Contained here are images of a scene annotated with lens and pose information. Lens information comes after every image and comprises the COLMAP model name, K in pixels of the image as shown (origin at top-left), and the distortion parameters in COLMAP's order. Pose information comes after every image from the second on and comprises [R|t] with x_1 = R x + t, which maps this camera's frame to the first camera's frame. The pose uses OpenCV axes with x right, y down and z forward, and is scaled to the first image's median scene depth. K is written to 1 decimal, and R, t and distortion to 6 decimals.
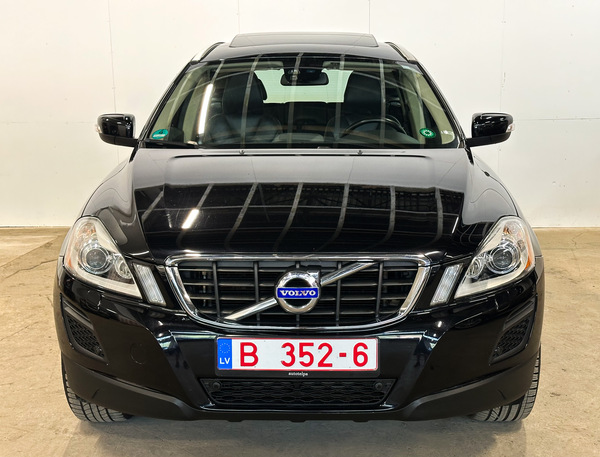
lens RADIAL K [[850.3, 0, 307.8], [0, 850.3, 228.0], [0, 0, 1]] dist [0.022106, -0.000885]
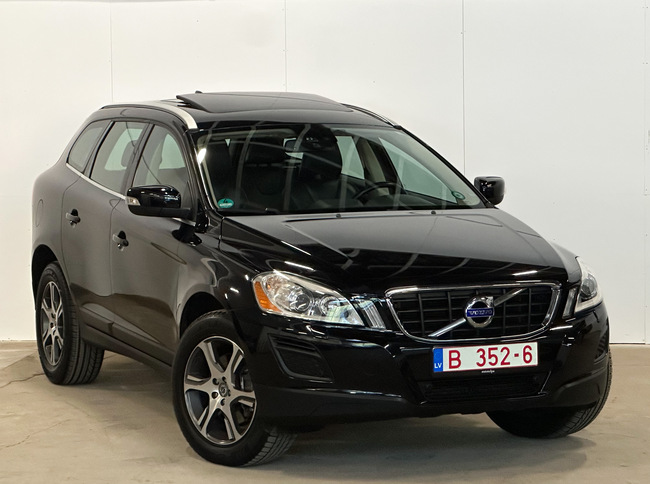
lens RADIAL K [[1918.3, 0, 325.0], [0, 1918.3, 242.0], [0, 0, 1]] dist [-0.110256, -0.188286]
pose [[0.911733, -0.034118, 0.409363, -1.463223], [0.072296, 0.994317, -0.078147, 0.183314], [-0.404370, 0.100845, 0.909019, -1.654738]]
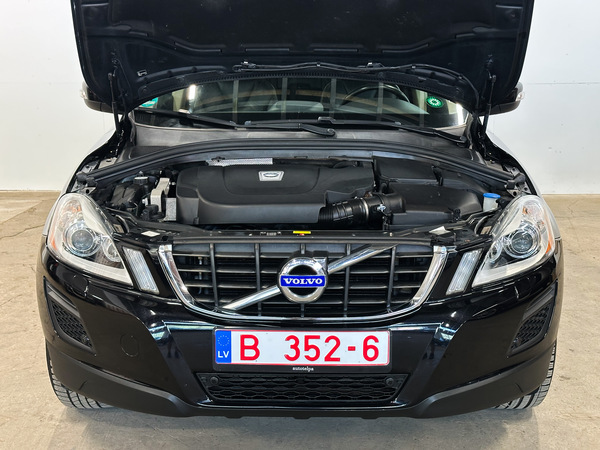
lens RADIAL K [[842.4, 0, 300.0], [0, 842.4, 225.0], [0, 0, 1]] dist [0.014282, 0.036252]
pose [[0.999935, 0.004433, 0.010511, -0.024576], [-0.004910, 0.998937, 0.045829, -0.025686], [-0.010297, -0.045877, 0.998894, 0.093663]]
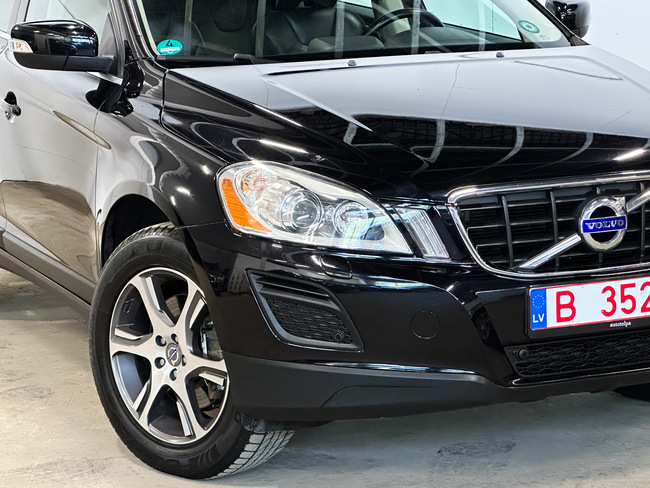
lens RADIAL K [[1931.7, 0, 325.0], [0, 1931.7, 244.0], [0, 0, 1]] dist [-0.055167, 2.842487]
pose [[0.899286, -0.089593, 0.428087, -1.016826], [0.095019, 0.995437, 0.008725, 0.053473], [-0.426915, 0.032830, 0.903696, -0.517363]]
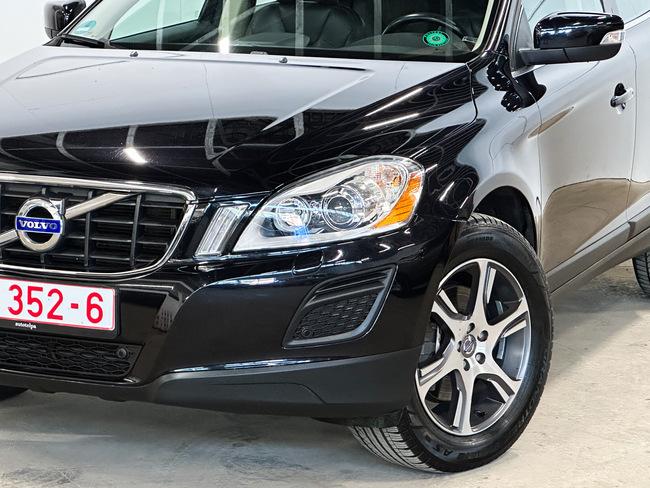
lens RADIAL K [[1931.7, 0, 325.0], [0, 1931.7, 244.0], [0, 0, 1]] dist [-0.055167, 2.842487]
pose [[0.917807, 0.076017, -0.389681, 0.933014], [-0.080219, 0.996762, 0.005505, 0.062158], [0.388838, 0.026207, 0.920933, -0.553149]]
